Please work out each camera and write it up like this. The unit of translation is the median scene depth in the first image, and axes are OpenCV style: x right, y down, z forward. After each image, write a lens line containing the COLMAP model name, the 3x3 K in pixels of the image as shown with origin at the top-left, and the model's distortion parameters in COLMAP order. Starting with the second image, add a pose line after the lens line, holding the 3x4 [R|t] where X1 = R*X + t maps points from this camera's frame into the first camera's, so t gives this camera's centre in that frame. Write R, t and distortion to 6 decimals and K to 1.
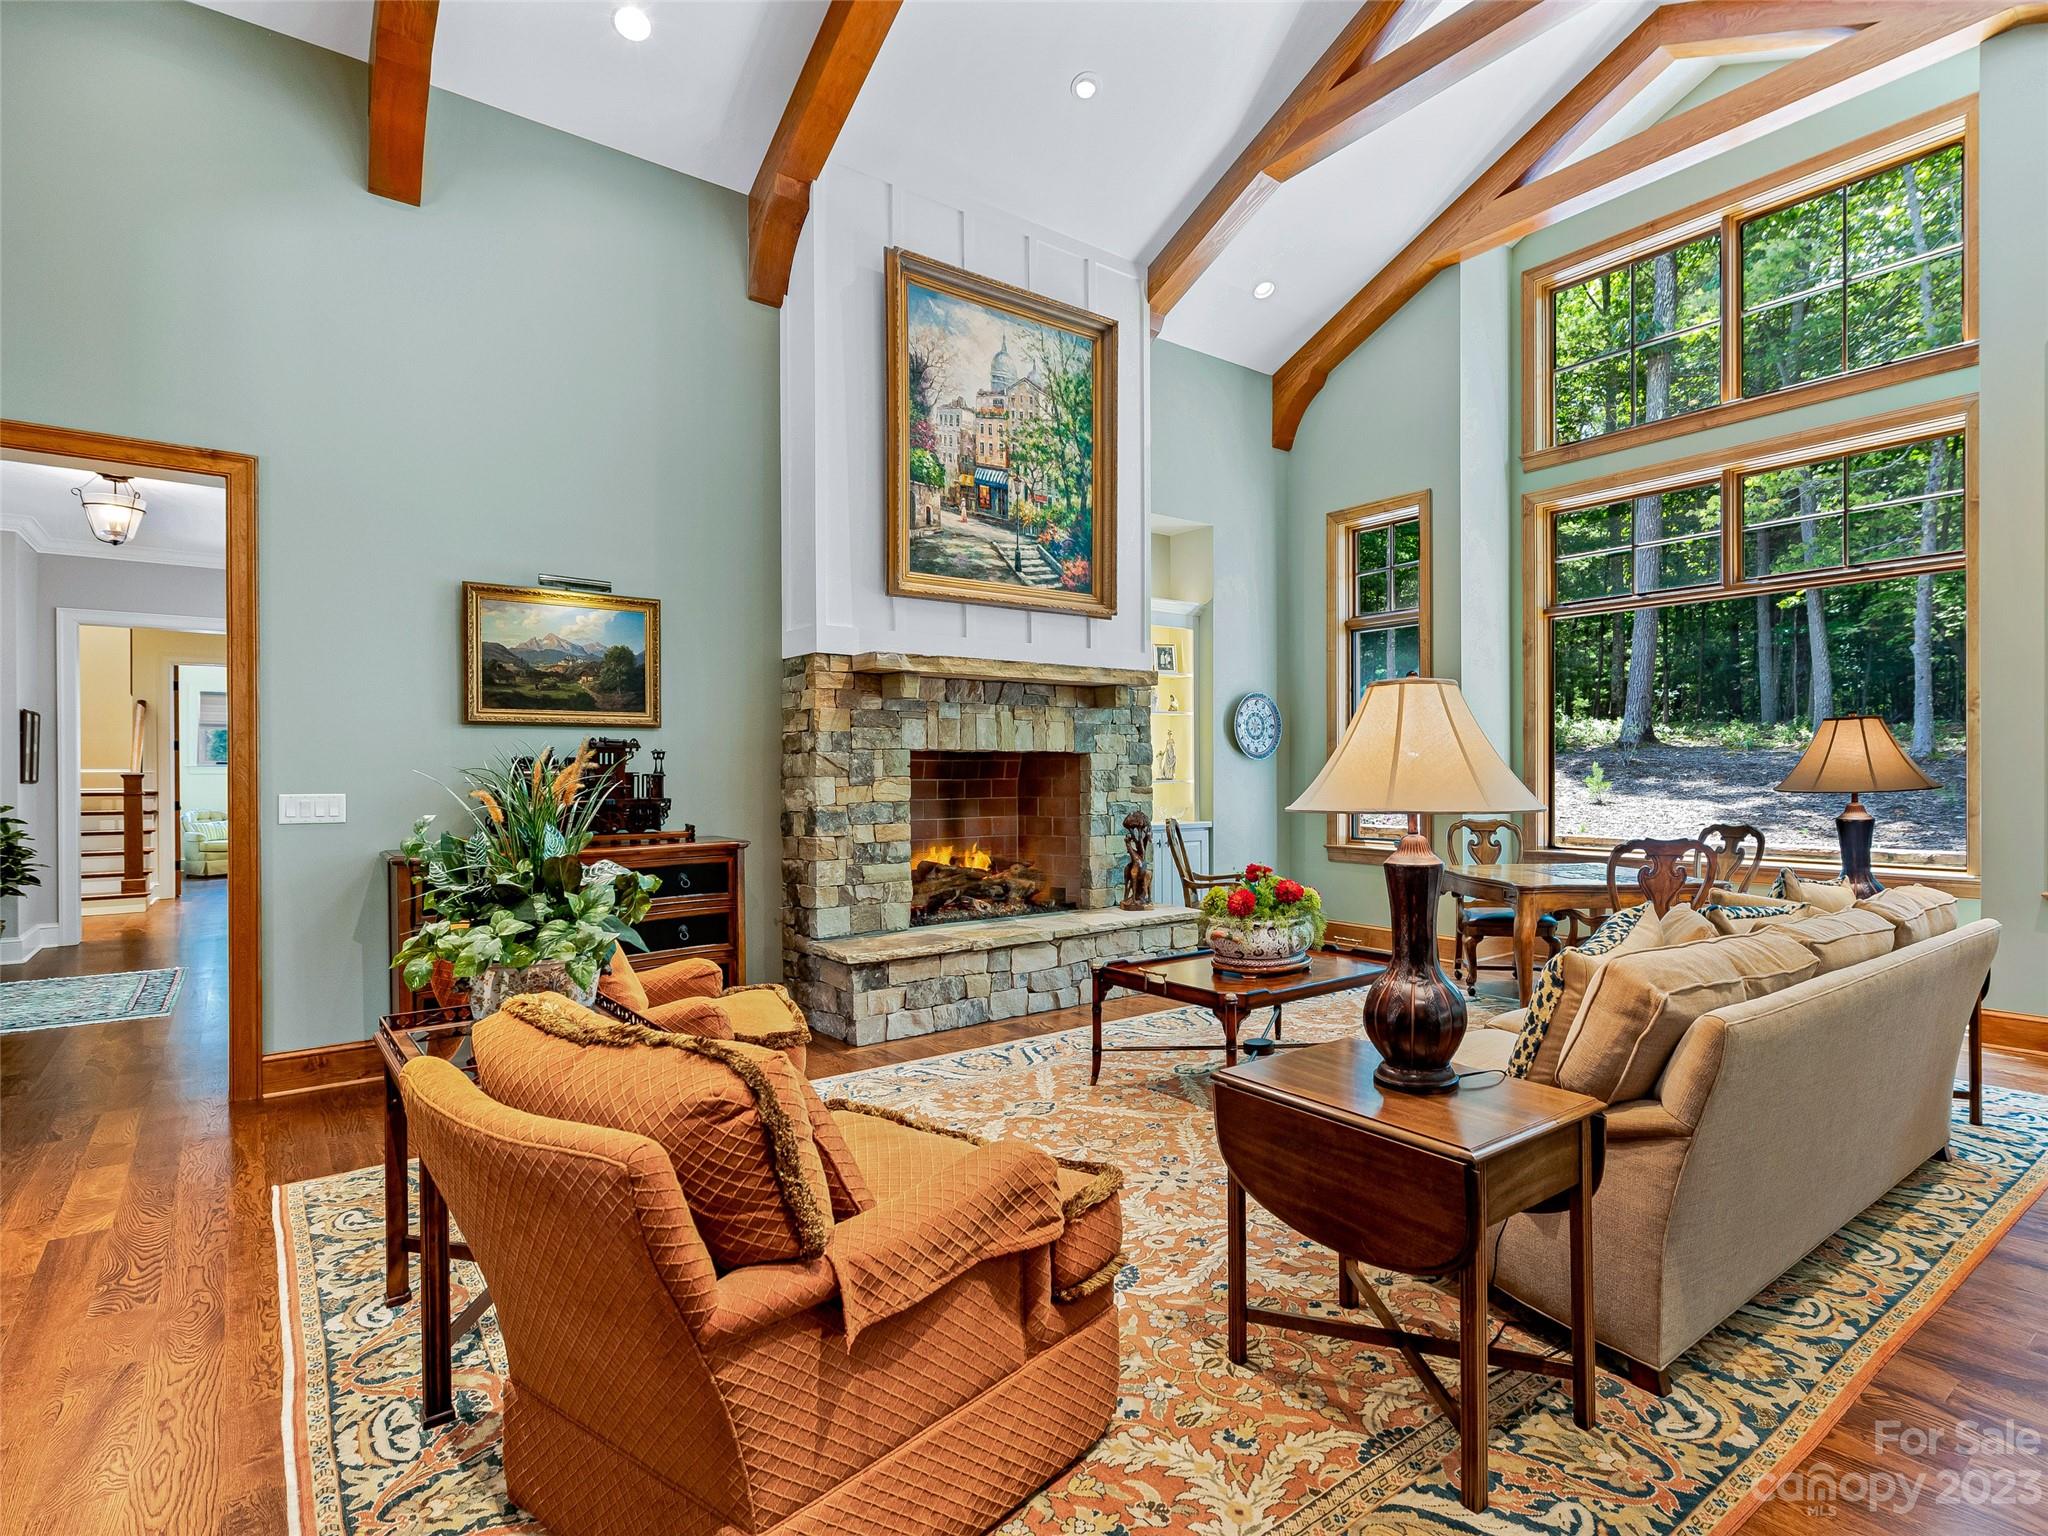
lens RADIAL K [[1081.5, 0, 1145.2], [0, 1081.5, 771.6], [0, 0, 1]] dist [0.025822, -0.010006]
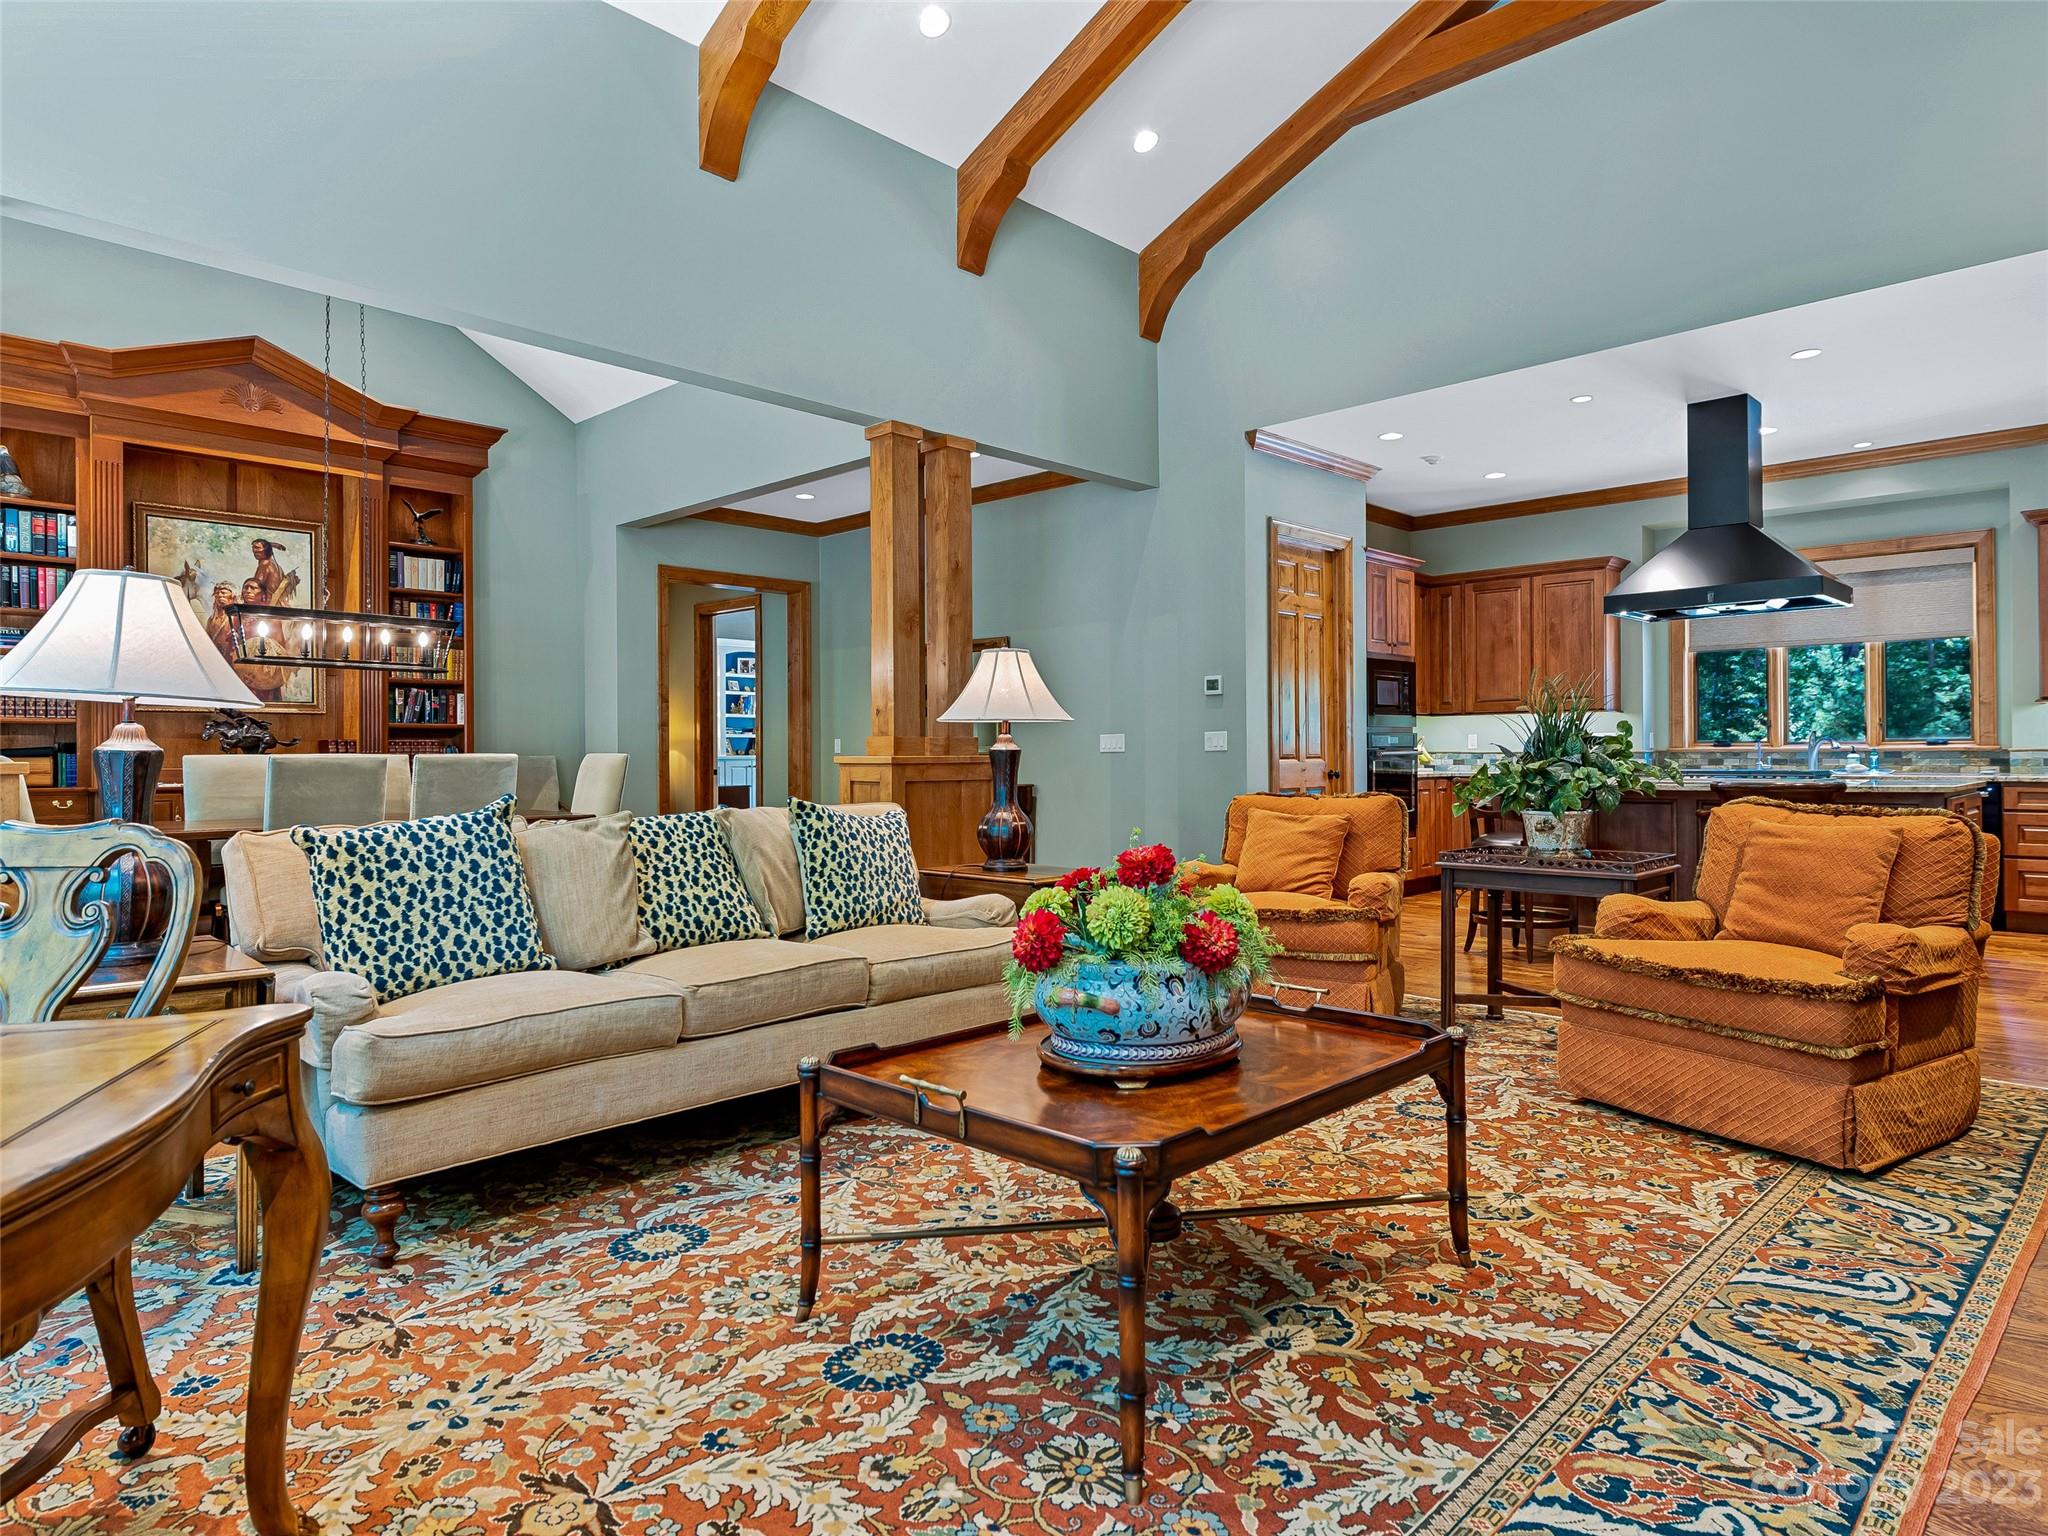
lens RADIAL K [[1201.5, 0, 1012.5], [0, 1201.5, 771.2], [0, 0, 1]] dist [0.011192, -0.004732]
pose [[-0.995135, 0.008744, -0.098132, 0.172434], [0.006837, 0.999781, 0.019761, 0.032960], [0.098284, 0.018994, -0.994977, 1.204696]]
